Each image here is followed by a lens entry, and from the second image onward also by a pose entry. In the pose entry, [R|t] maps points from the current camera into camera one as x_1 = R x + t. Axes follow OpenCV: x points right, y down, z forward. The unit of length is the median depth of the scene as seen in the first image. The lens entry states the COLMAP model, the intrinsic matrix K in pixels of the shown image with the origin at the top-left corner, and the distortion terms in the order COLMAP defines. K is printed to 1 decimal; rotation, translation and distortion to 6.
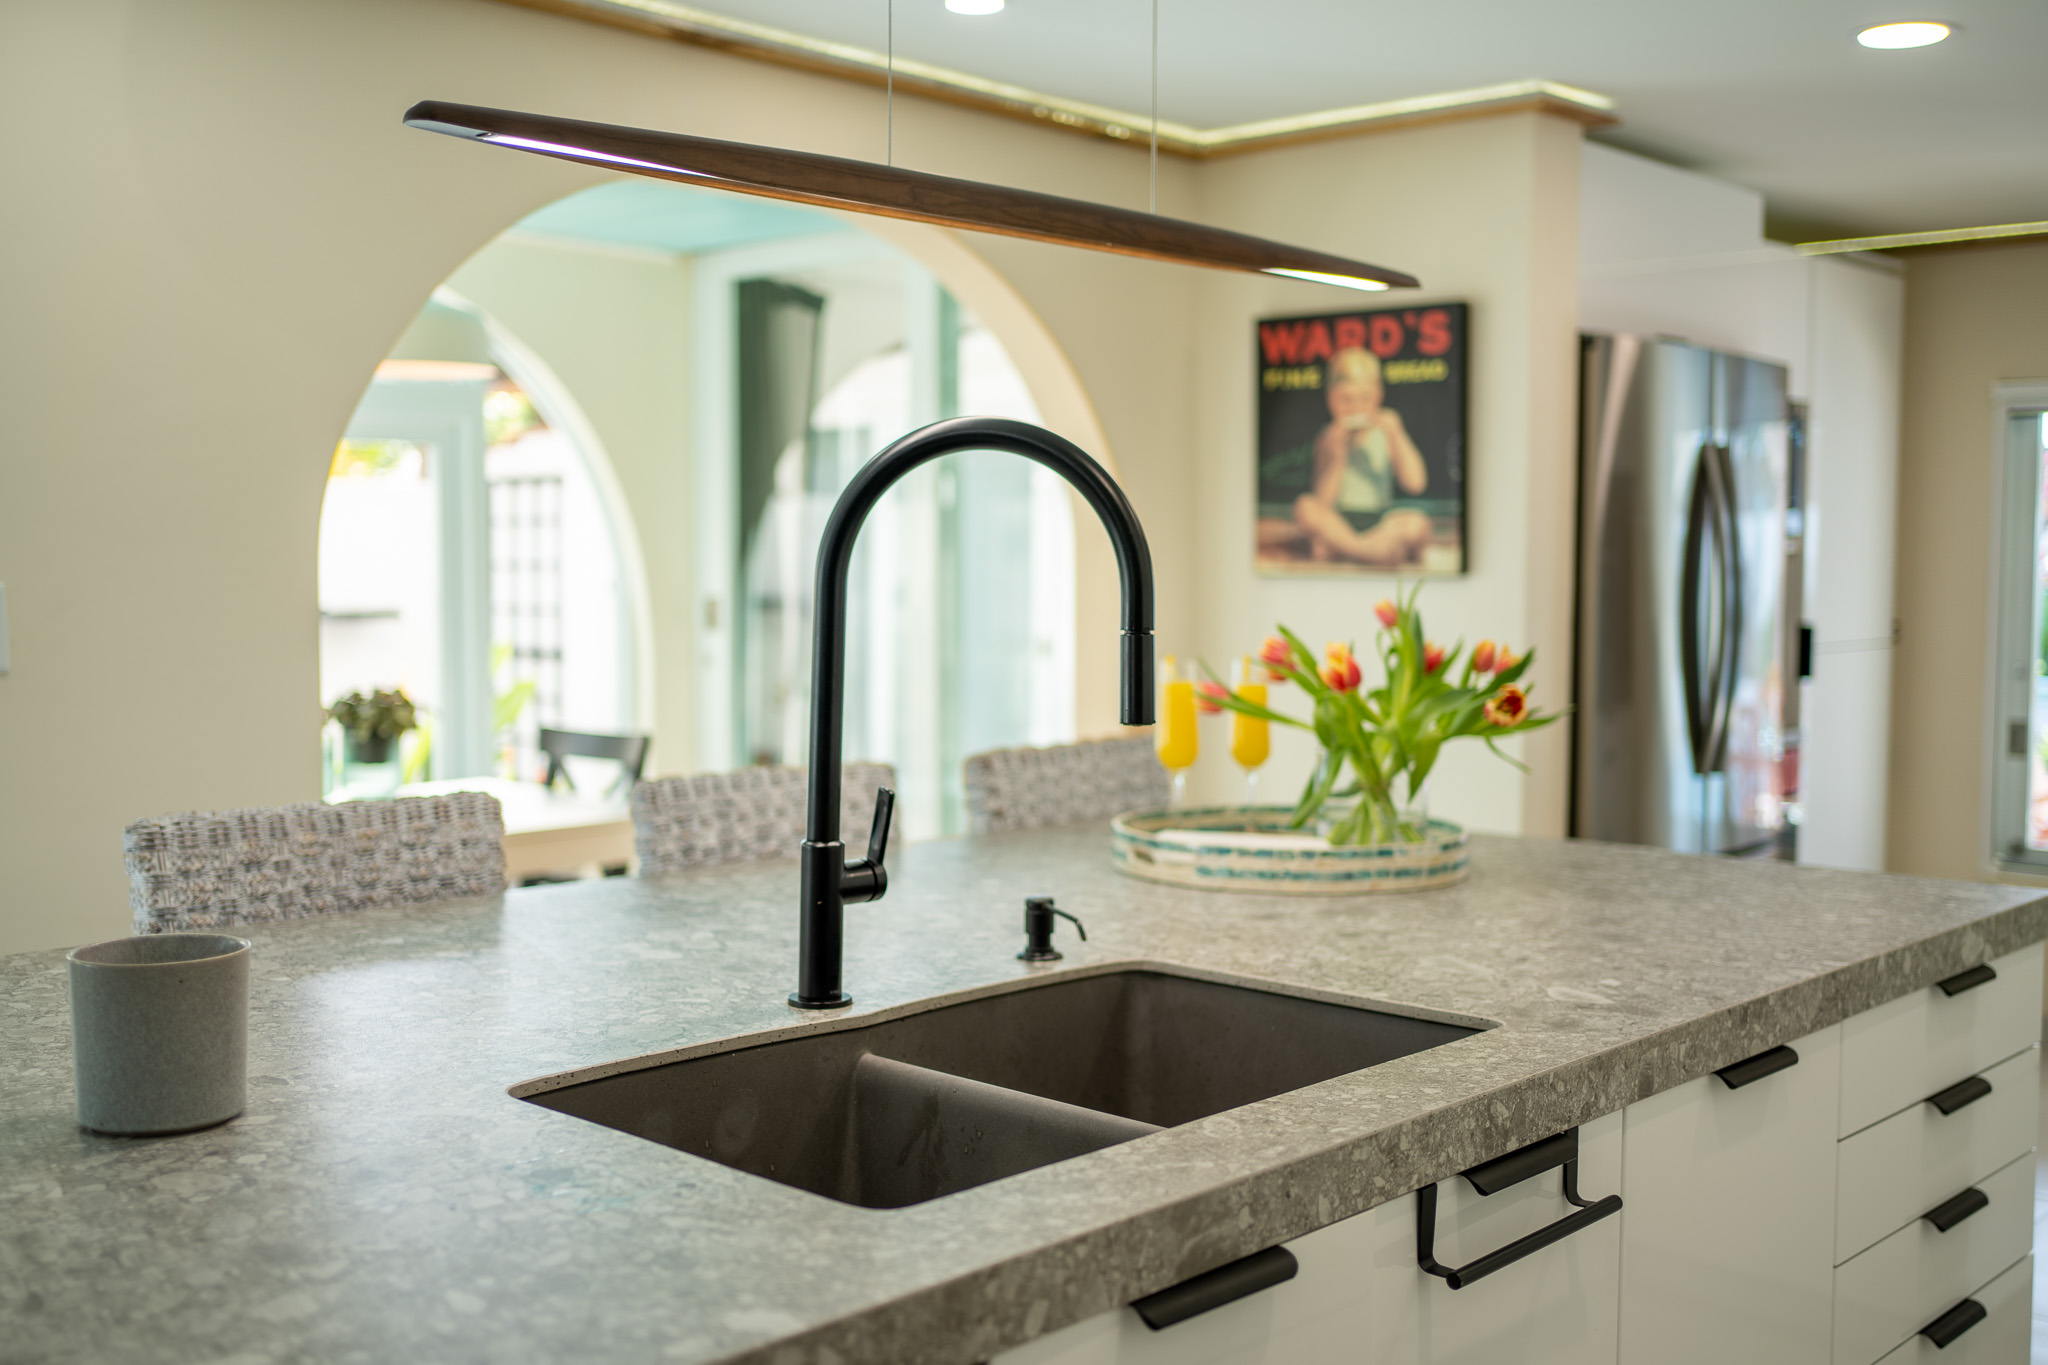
lens RADIAL K [[2093.7, 0, 1024.0], [0, 2093.7, 682.5], [0, 0, 1]] dist [-0.004866, 0.014827]
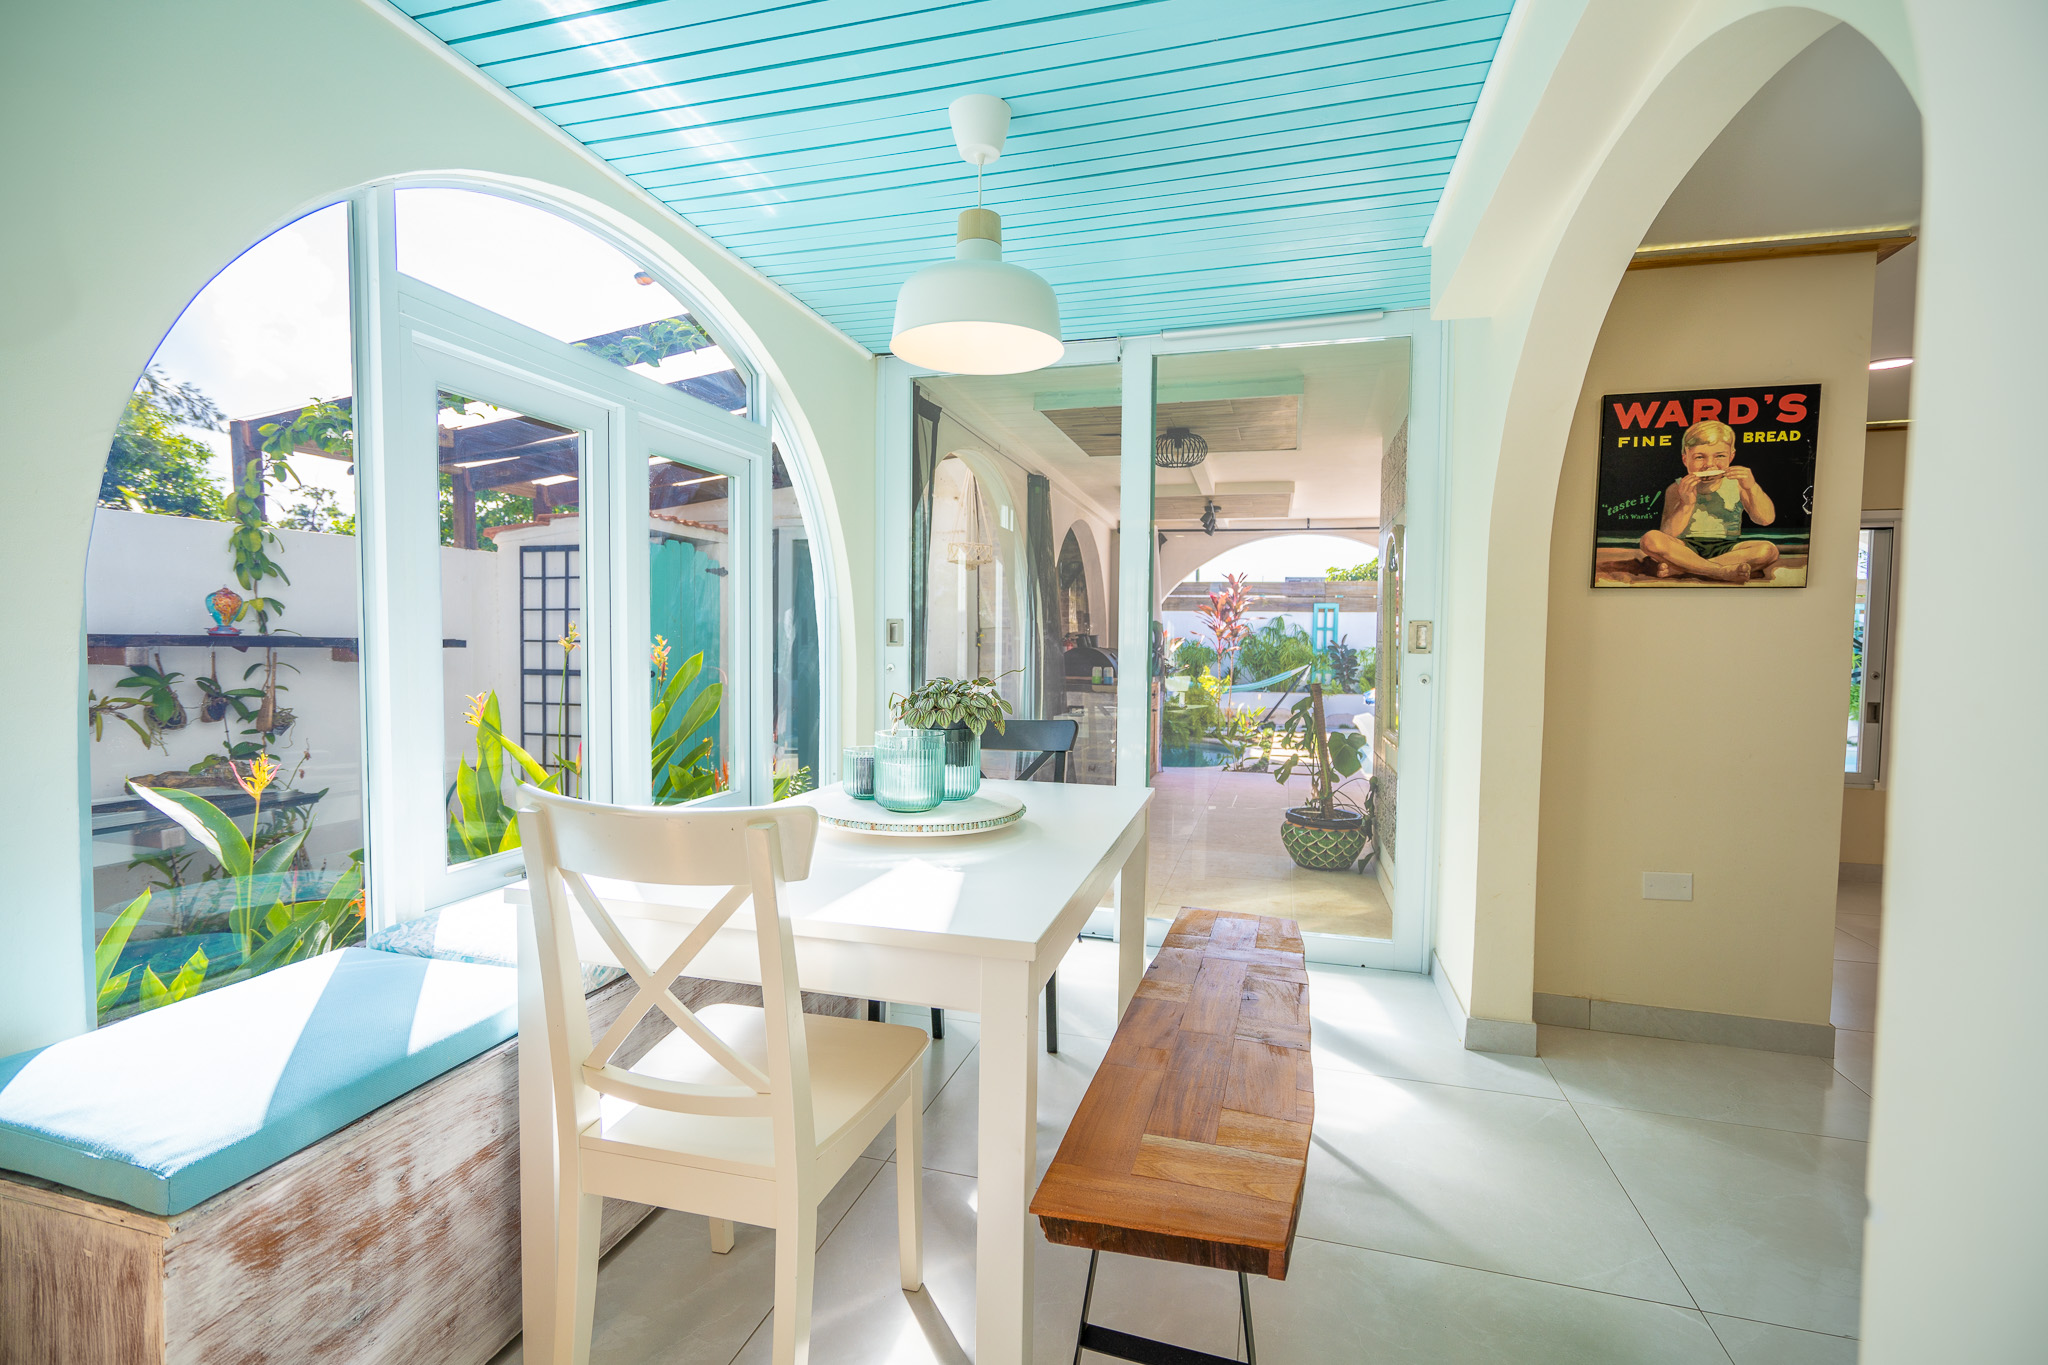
lens RADIAL K [[923.8, 0, 1012.0], [0, 923.8, 685.3], [0, 0, 1]] dist [-0.001837, 0.000827]
pose [[0.895081, -0.012302, 0.445734, -0.518406], [0.017315, 0.999824, -0.007176, 0.008631], [-0.445568, 0.014141, 0.895136, 0.678478]]
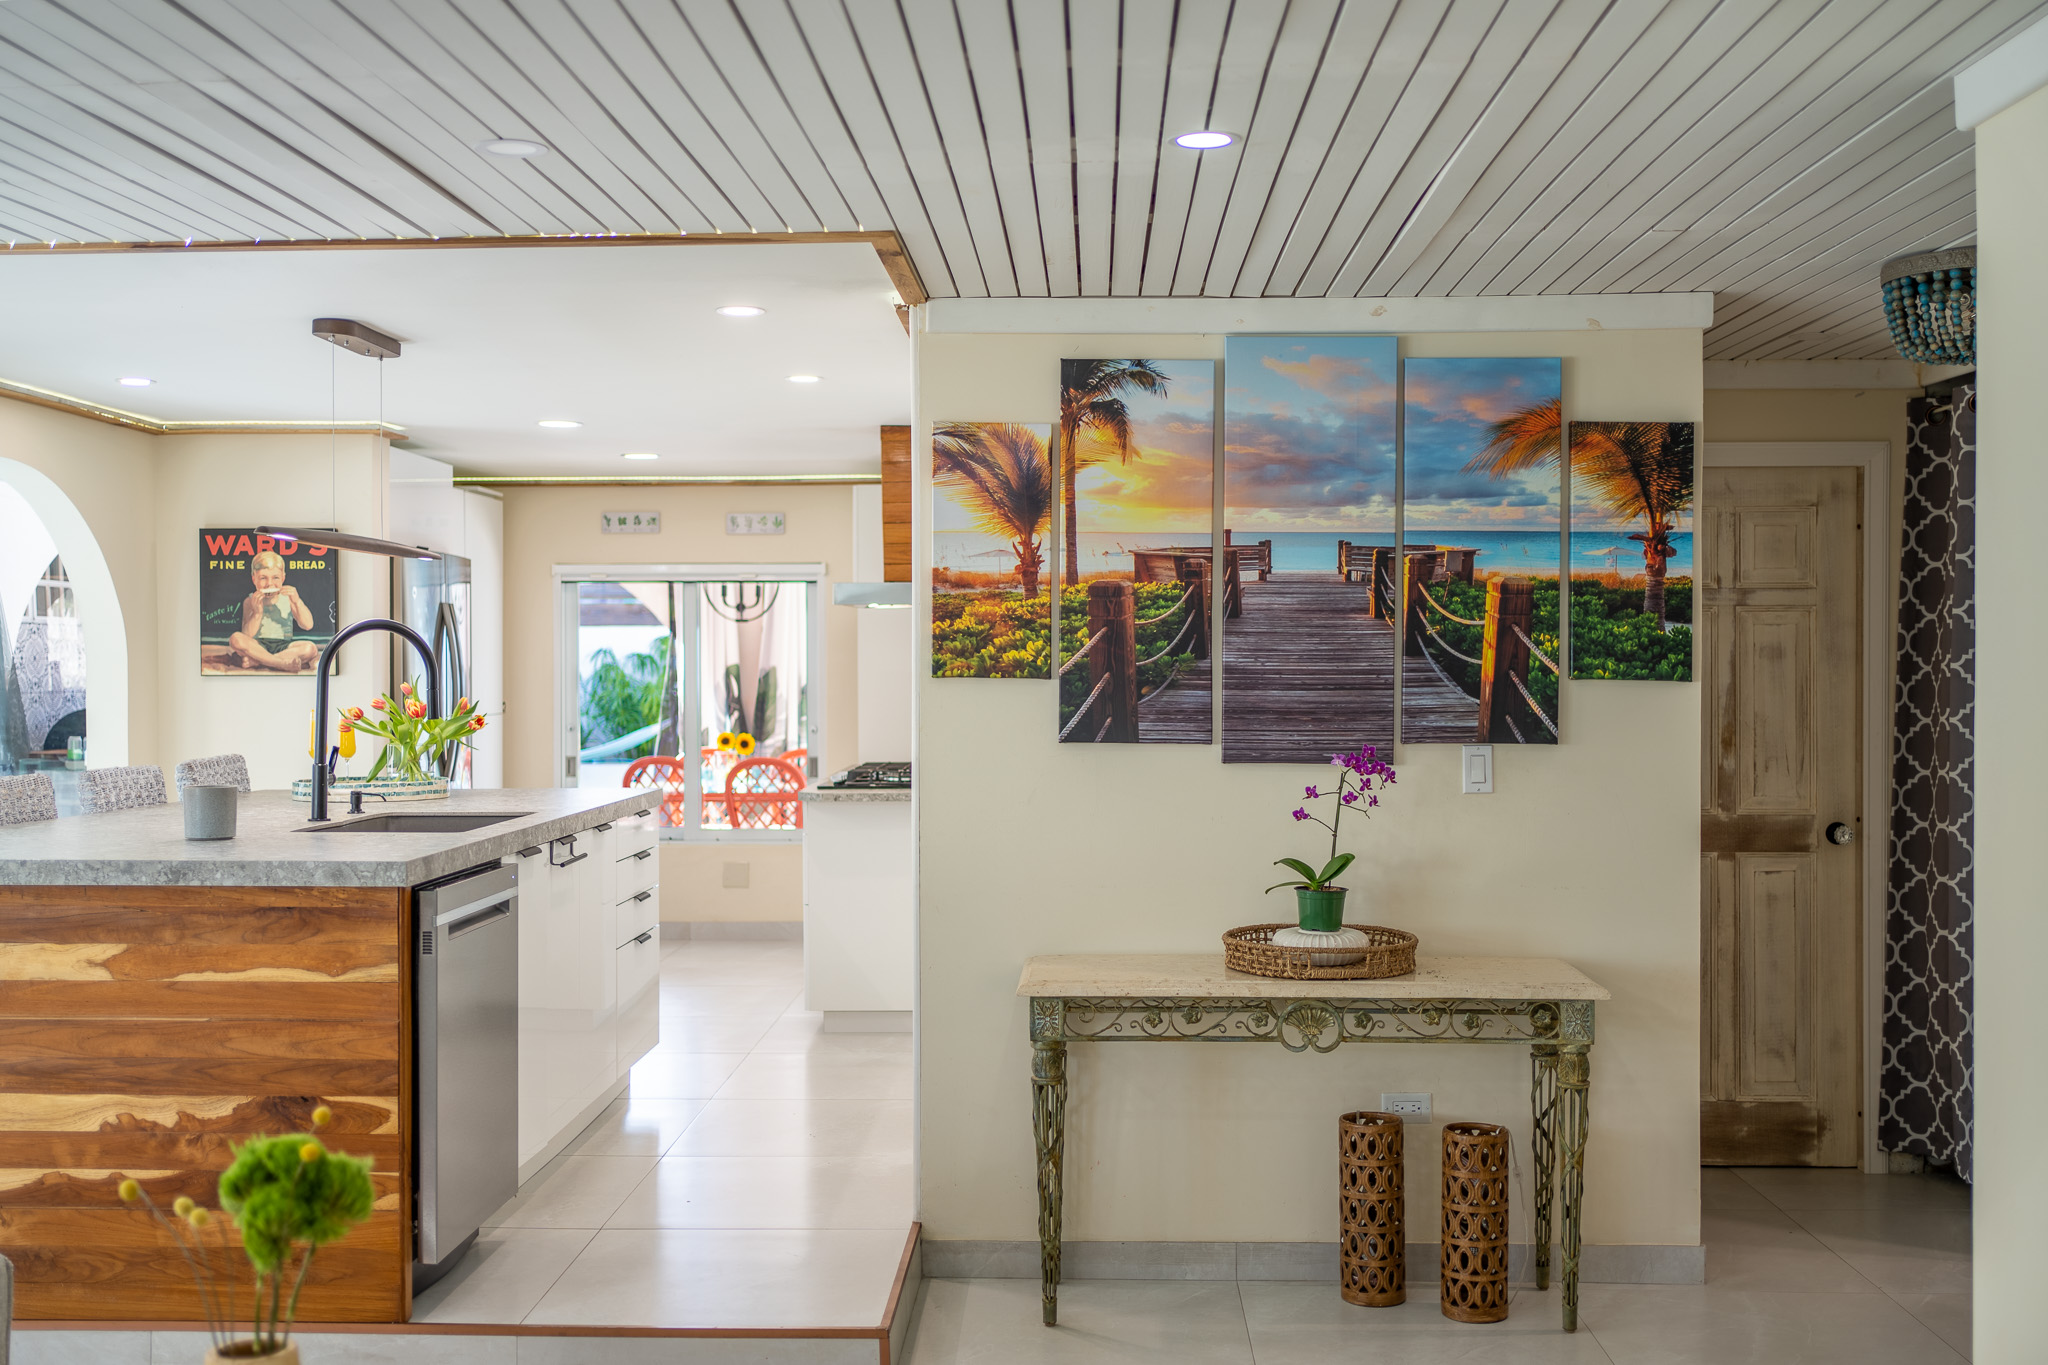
lens RADIAL K [[2109.5, 0, 1024.0], [0, 2109.5, 682.5], [0, 0, 1]] dist [-0.014178, 0.001016]
pose [[0.751207, -0.012856, 0.659942, -0.557710], [0.047051, 0.998310, -0.034111, 0.047117], [-0.658388, 0.056675, 0.750542, -0.792193]]
